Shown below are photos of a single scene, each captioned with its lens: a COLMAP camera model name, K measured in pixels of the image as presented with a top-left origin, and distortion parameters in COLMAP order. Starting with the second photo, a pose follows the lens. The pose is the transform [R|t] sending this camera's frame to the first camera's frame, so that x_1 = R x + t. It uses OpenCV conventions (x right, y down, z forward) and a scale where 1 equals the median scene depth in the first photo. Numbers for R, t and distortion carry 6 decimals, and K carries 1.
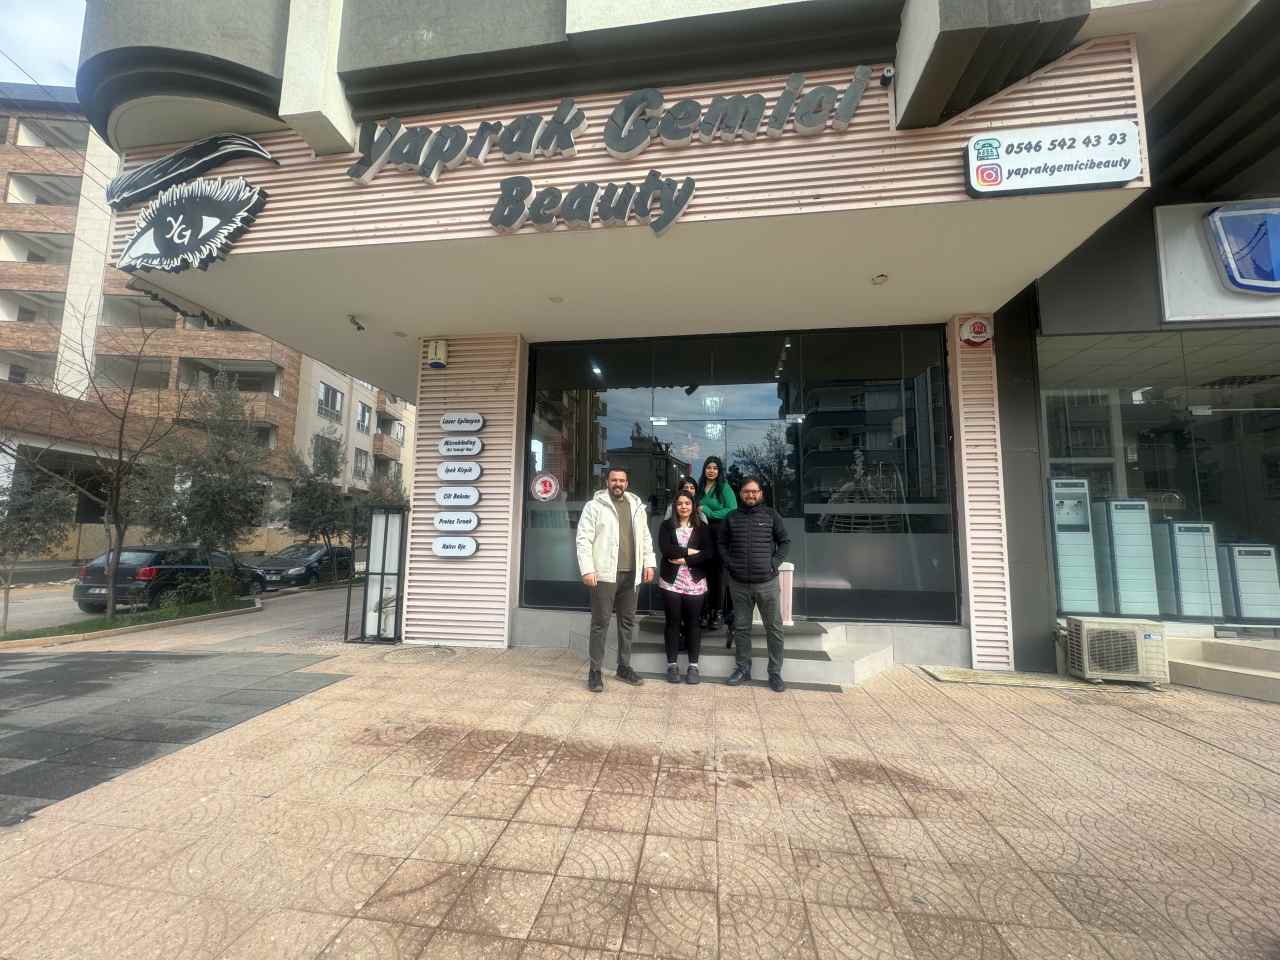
lens RADIAL K [[508.8, 0, 638.5], [0, 508.8, 479.9], [0, 0, 1]] dist [-0.001697, -0.000203]
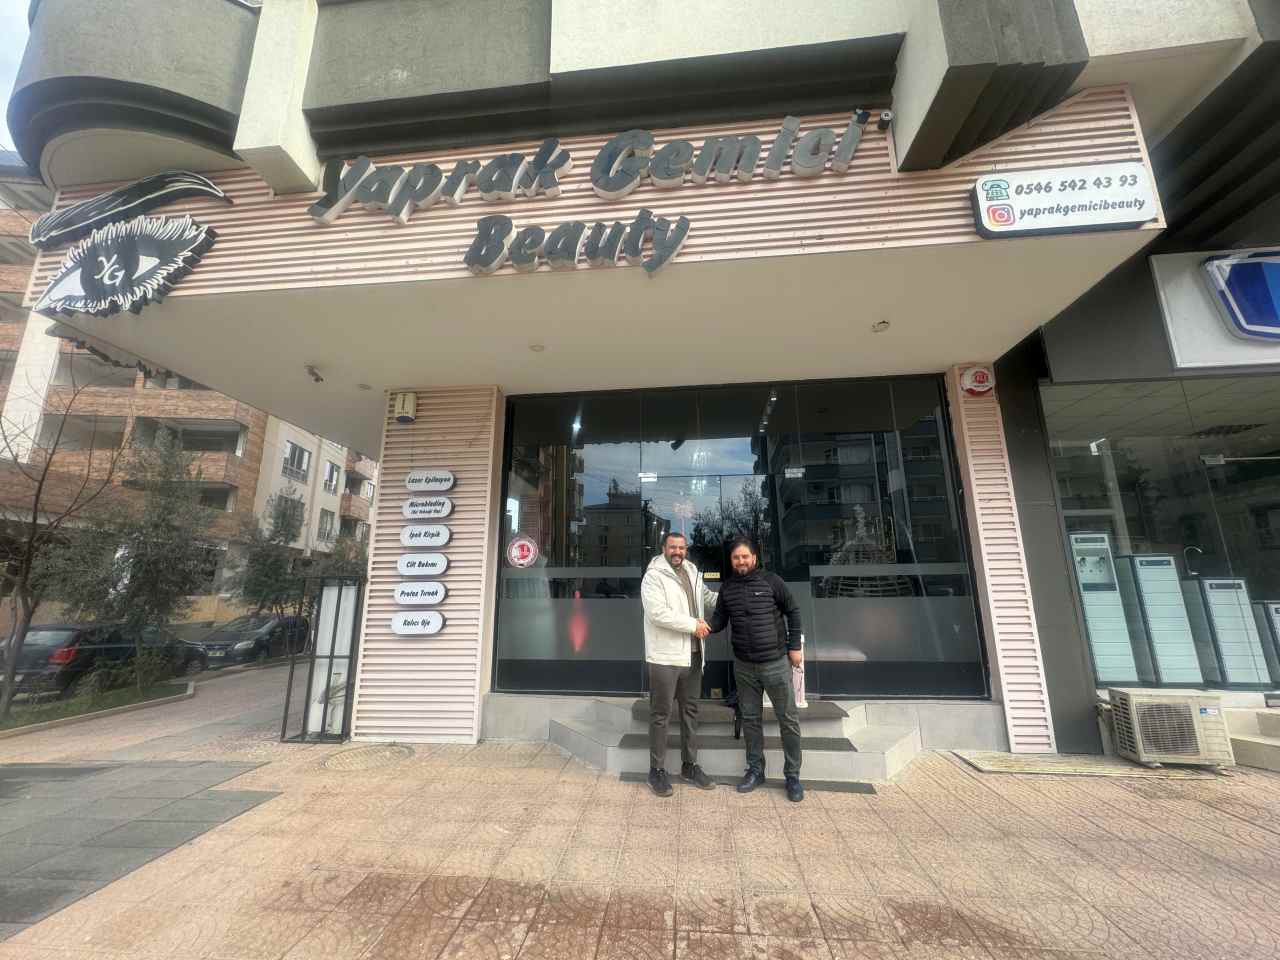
lens RADIAL K [[508.8, 0, 638.5], [0, 508.8, 479.9], [0, 0, 1]] dist [-0.001697, -0.000203]
pose [[0.998805, -0.011612, 0.047468, -0.026879], [0.016748, 0.993871, -0.109273, -0.013912], [-0.045909, 0.109937, 0.992878, 0.112867]]
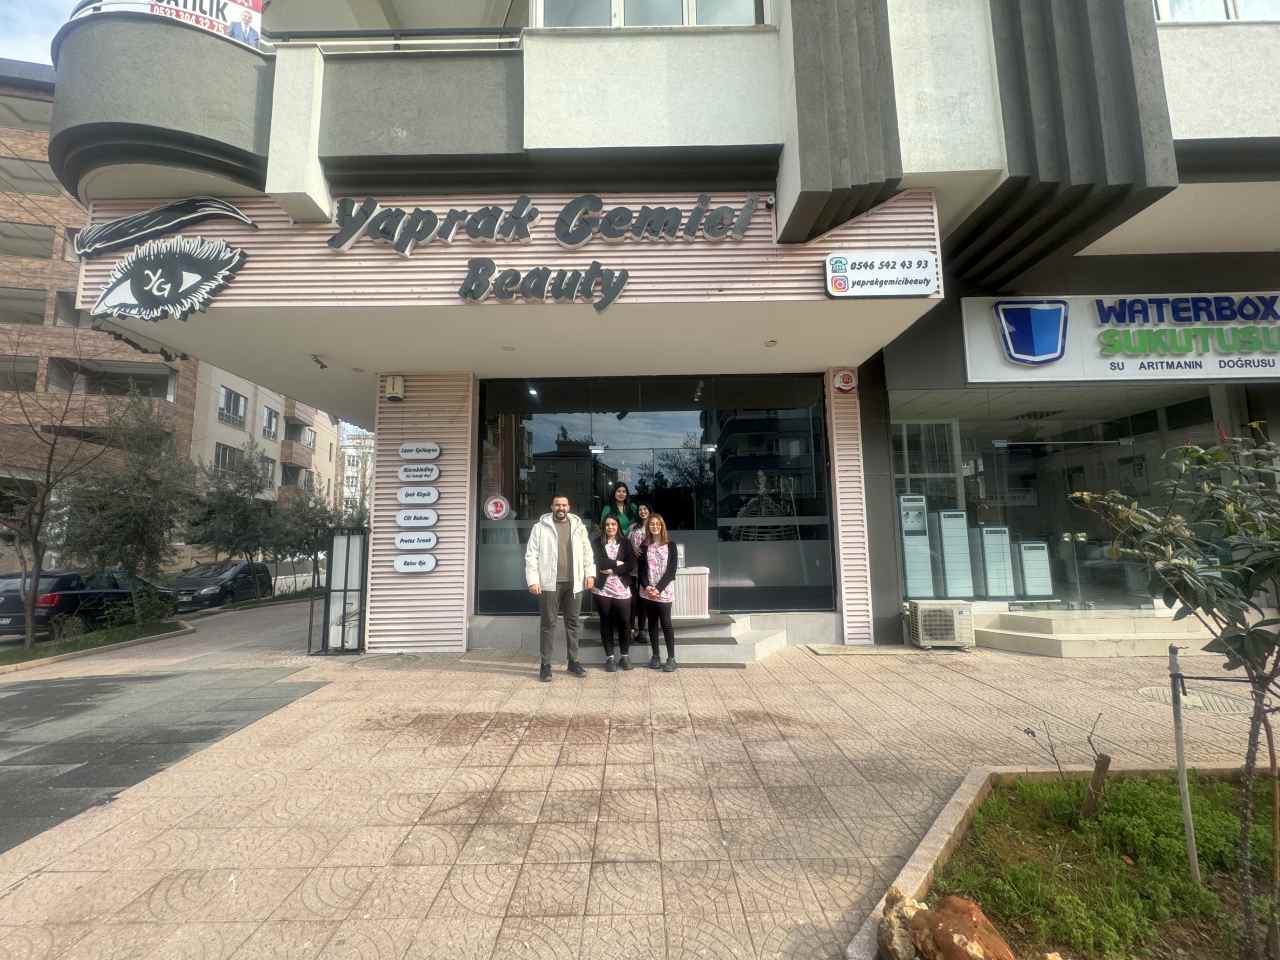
lens RADIAL K [[508.8, 0, 638.5], [0, 508.8, 479.9], [0, 0, 1]] dist [-0.001697, -0.000203]
pose [[0.989317, -0.011497, 0.145328, -0.046929], [0.012235, 0.999916, -0.004188, -0.051917], [-0.145267, 0.005921, 0.989375, -0.223374]]
